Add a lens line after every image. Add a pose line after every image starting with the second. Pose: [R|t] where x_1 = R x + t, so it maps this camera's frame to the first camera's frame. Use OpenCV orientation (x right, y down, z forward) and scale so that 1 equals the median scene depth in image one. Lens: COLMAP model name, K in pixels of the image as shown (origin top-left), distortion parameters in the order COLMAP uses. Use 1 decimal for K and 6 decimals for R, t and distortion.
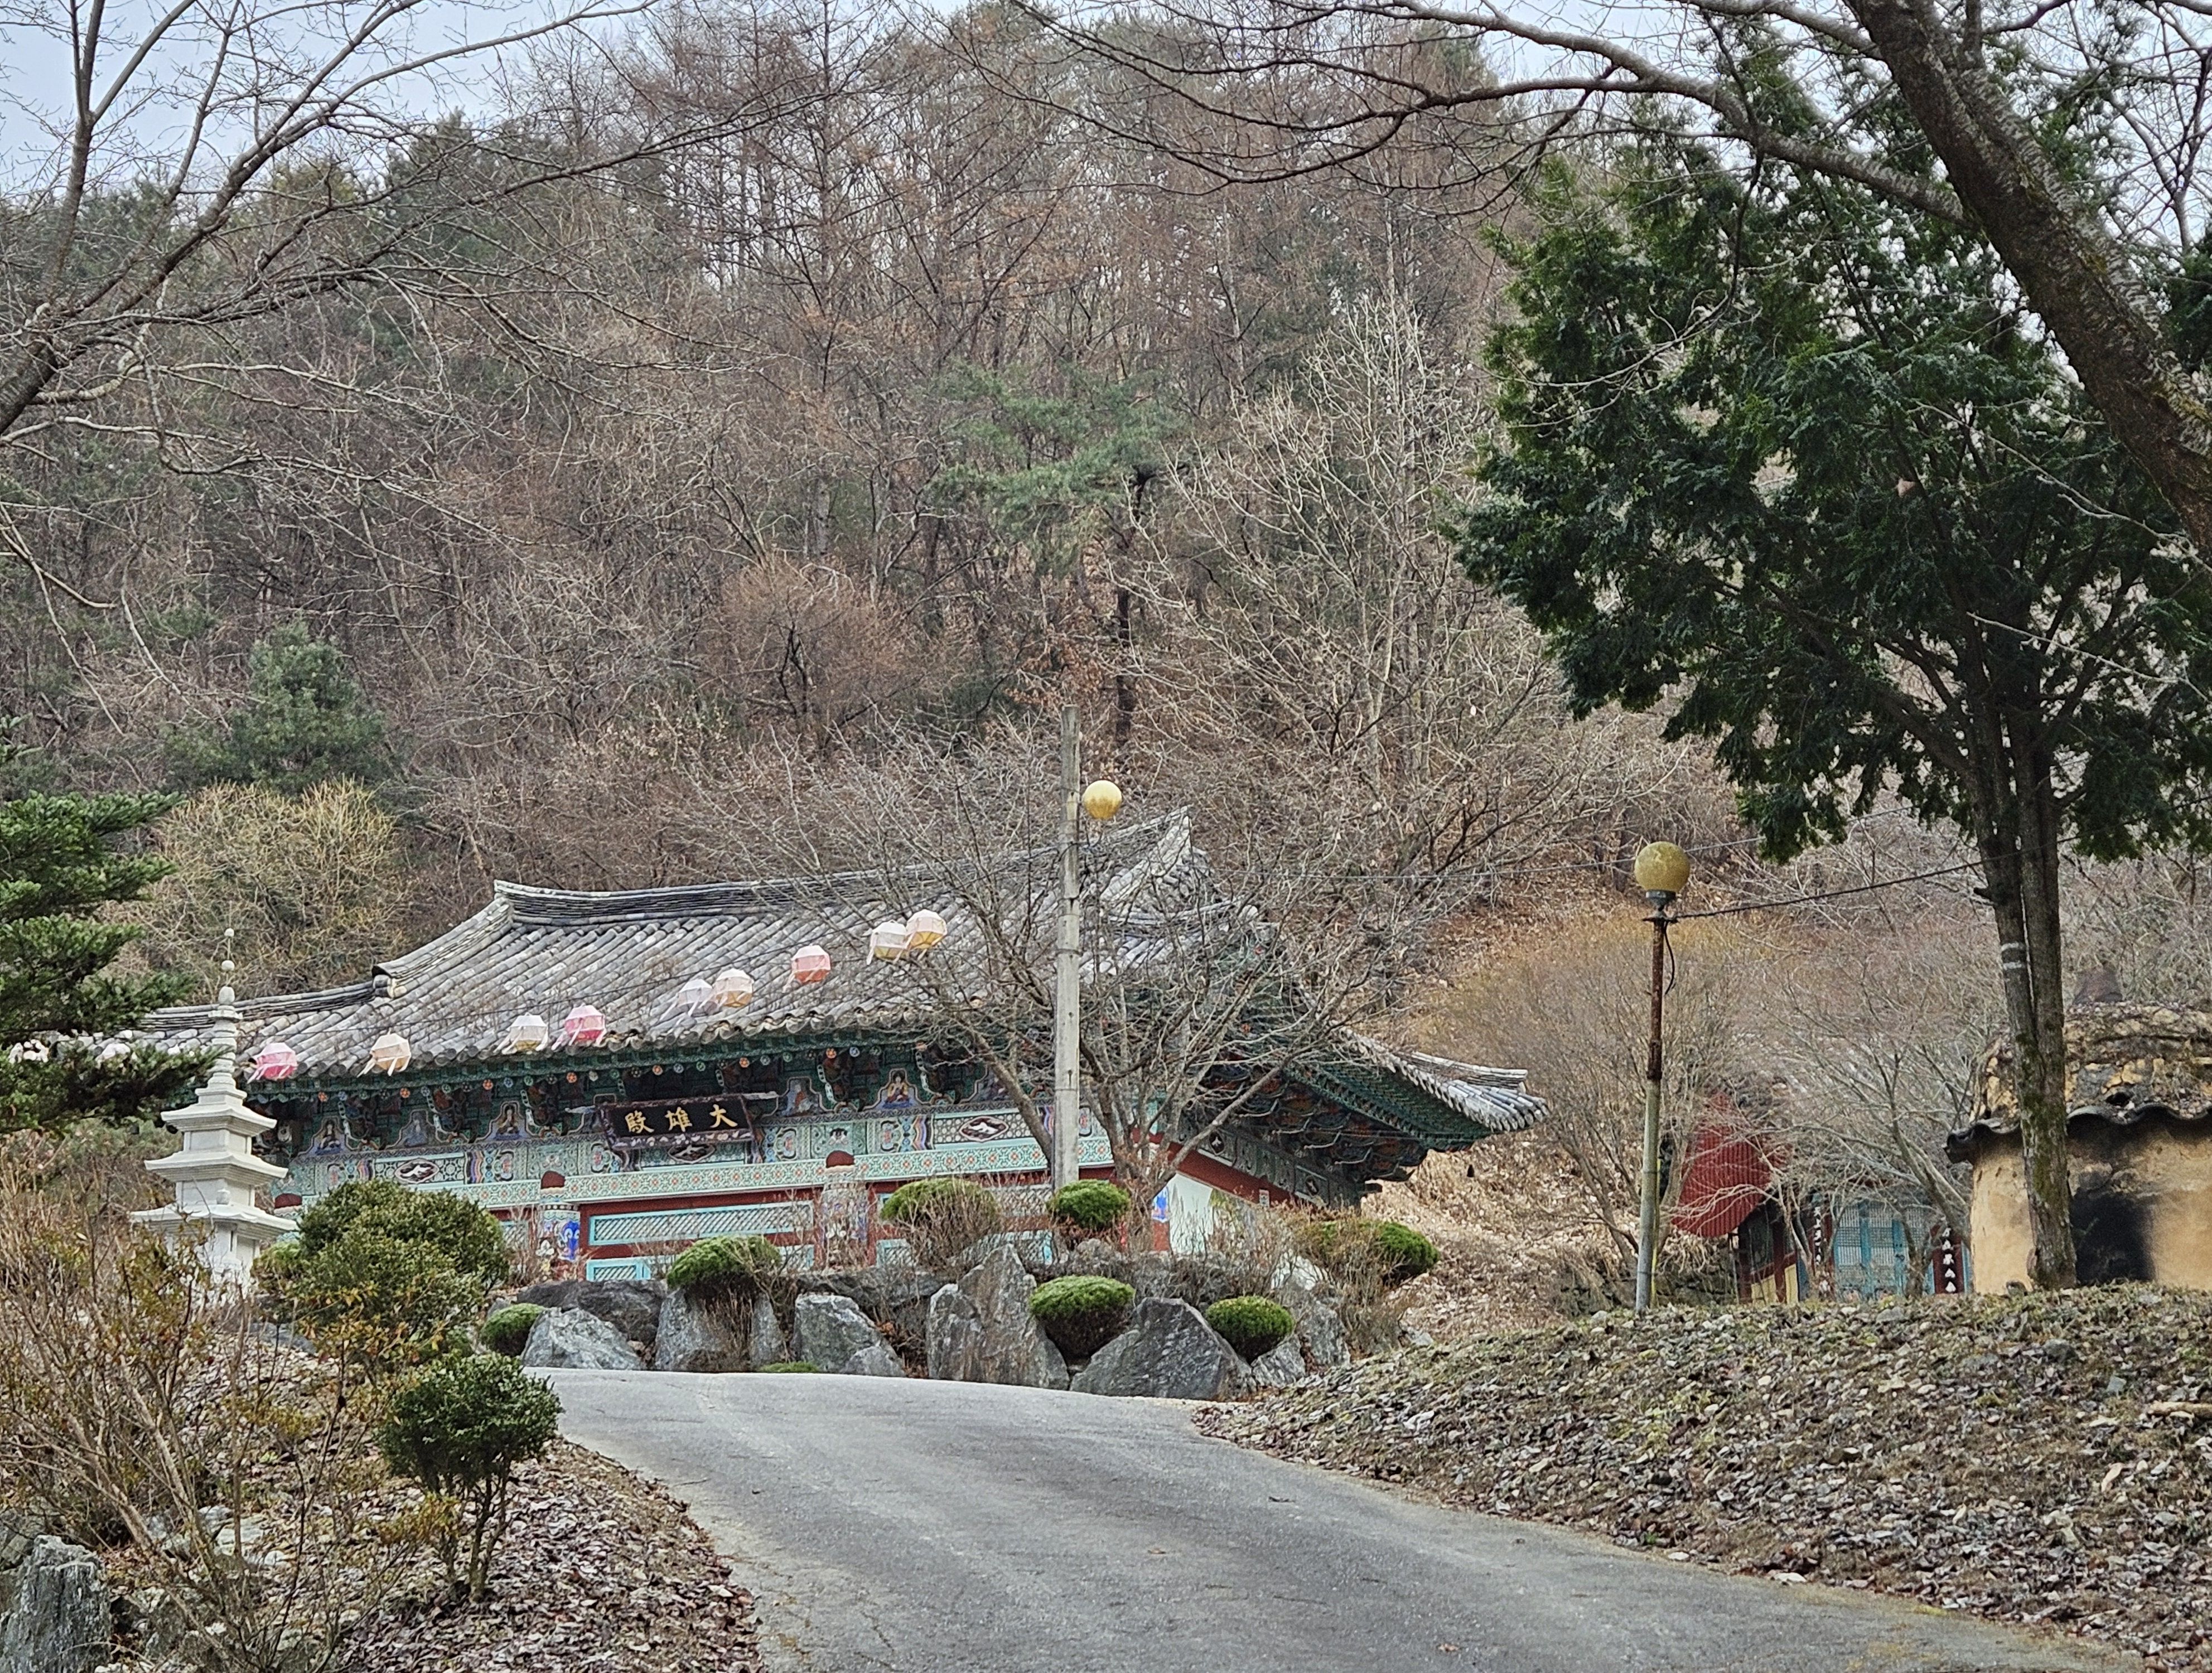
lens RADIAL K [[3062.0, 0, 1106.9], [0, 3062.0, 835.1], [0, 0, 1]] dist [0.021770, 0.000000]
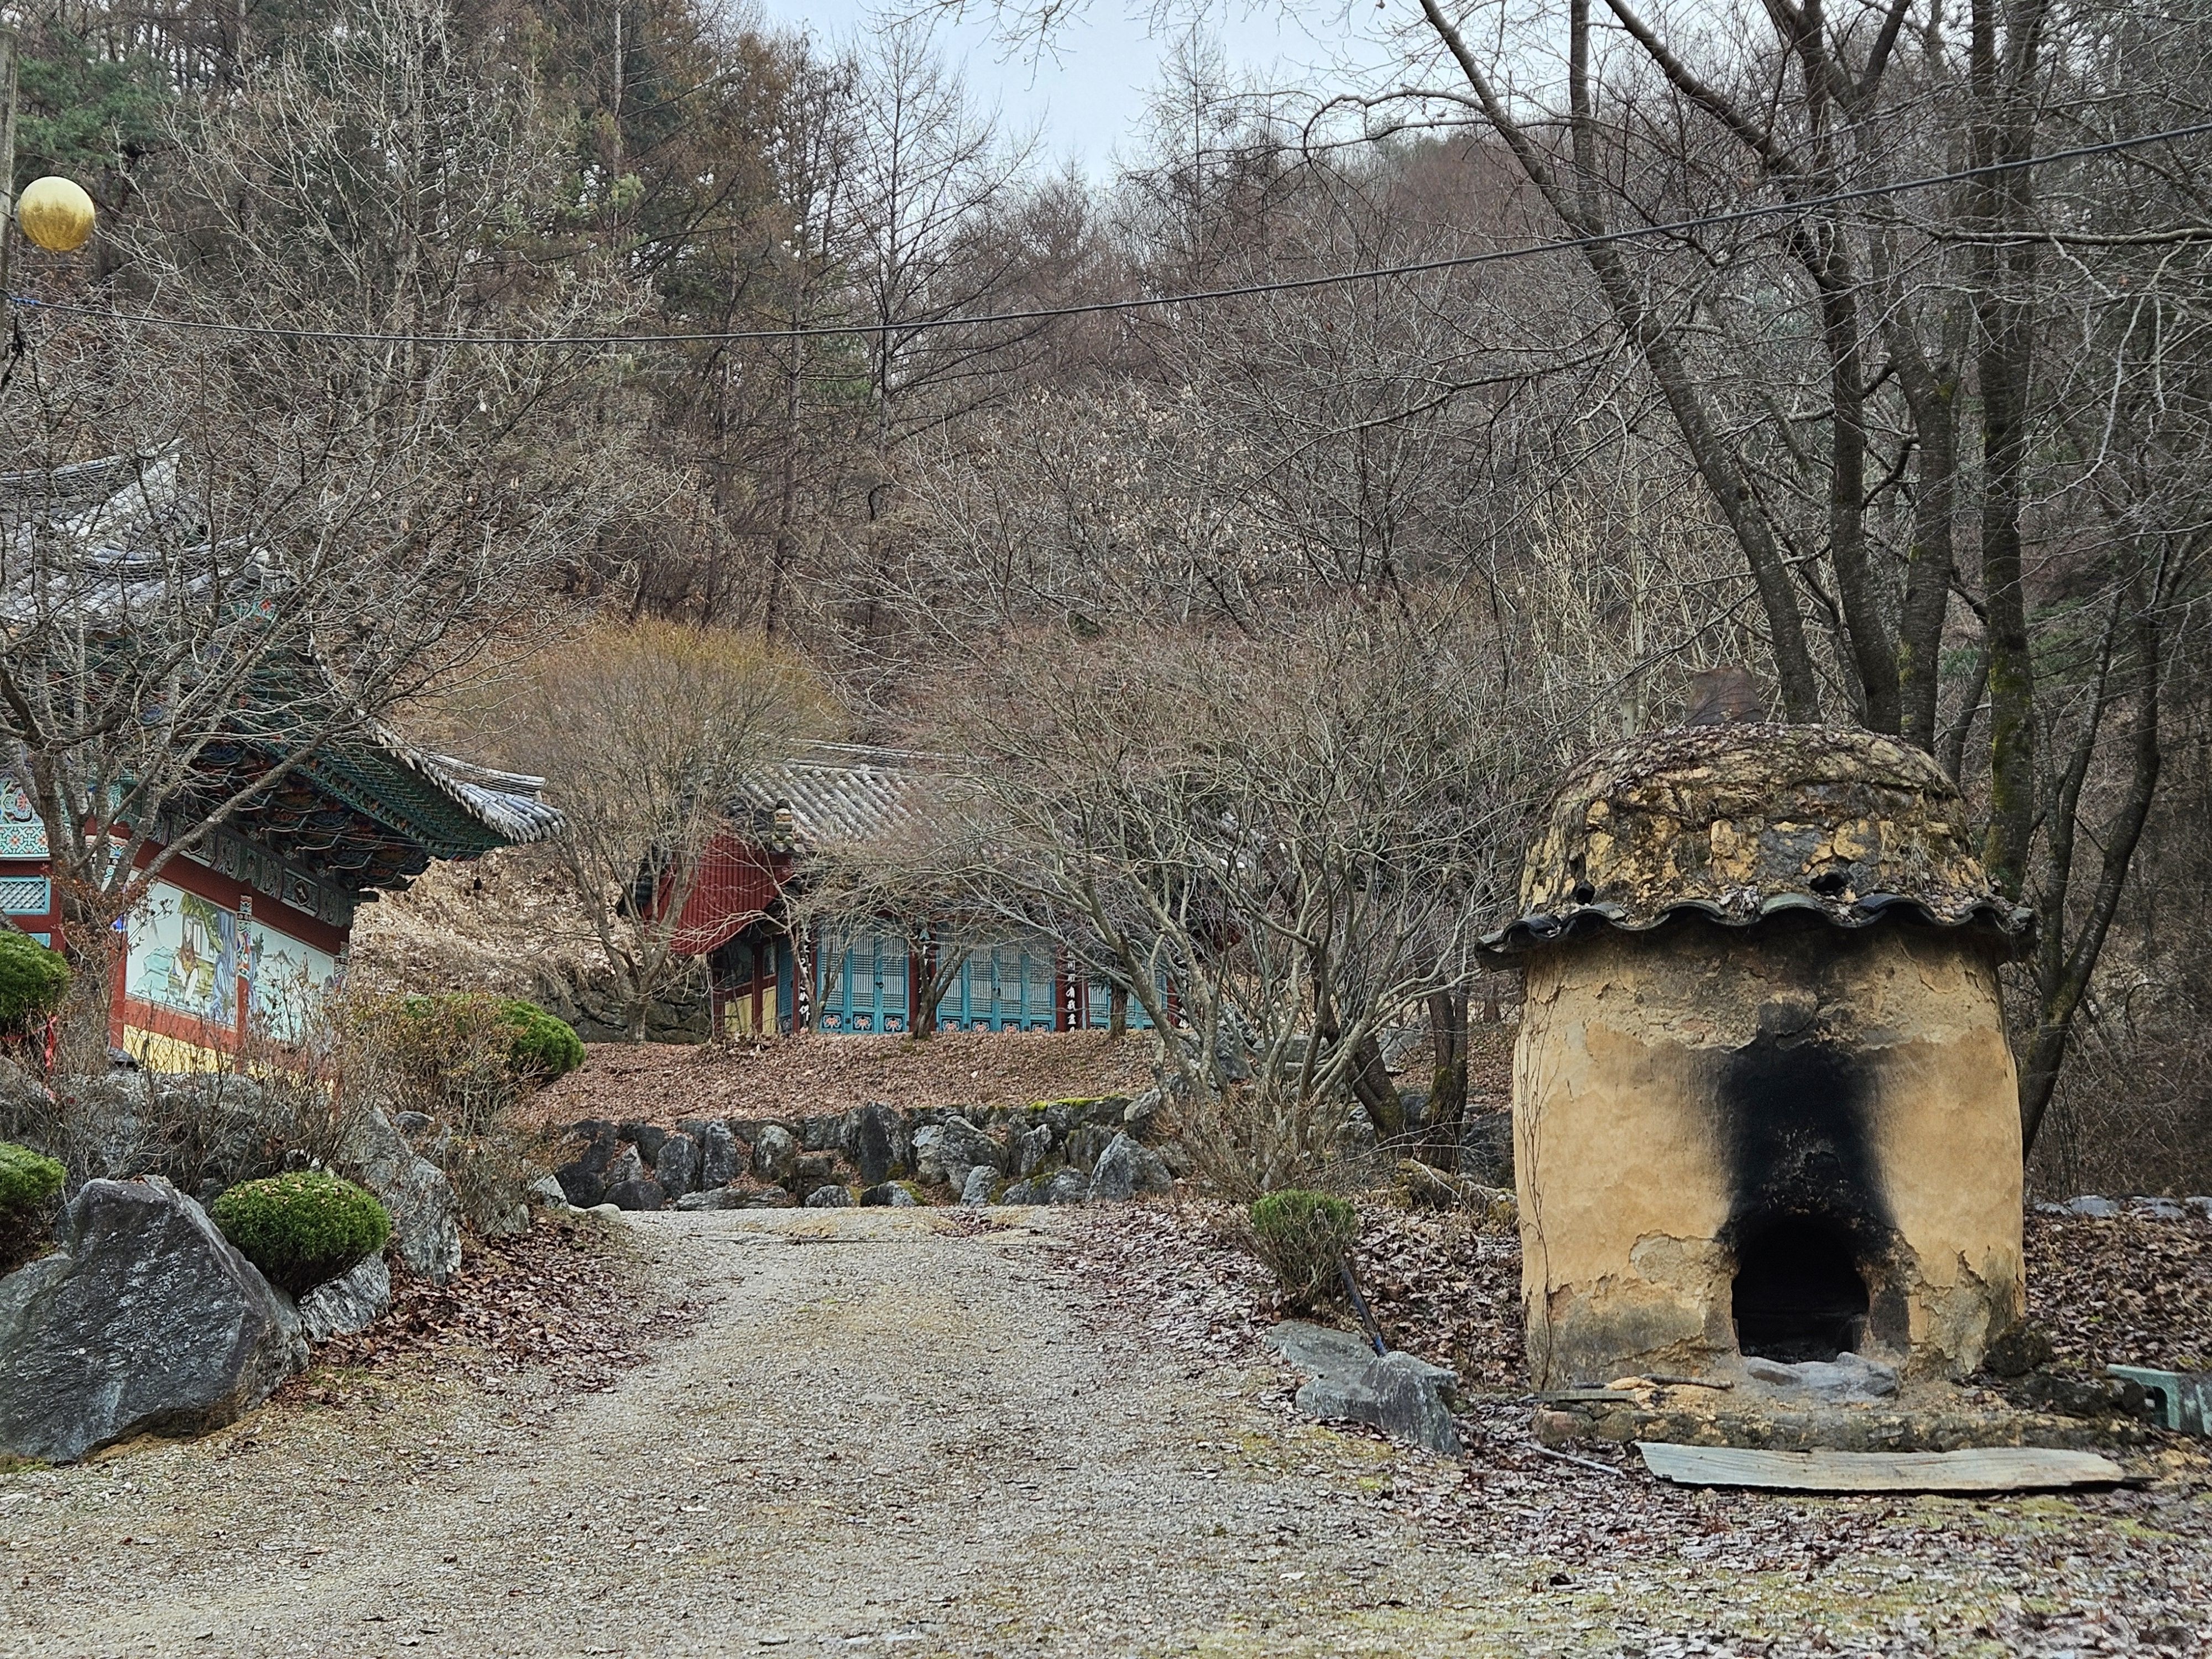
lens RADIAL K [[2993.0, 0, 1085.6], [0, 2993.0, 913.4], [0, 0, 1]] dist [0.046634, 0.000000]
pose [[0.944866, 0.051958, 0.323308, 0.004782], [-0.090156, 0.990450, 0.104310, 0.039533], [-0.314801, -0.127707, 0.940527, 0.446999]]
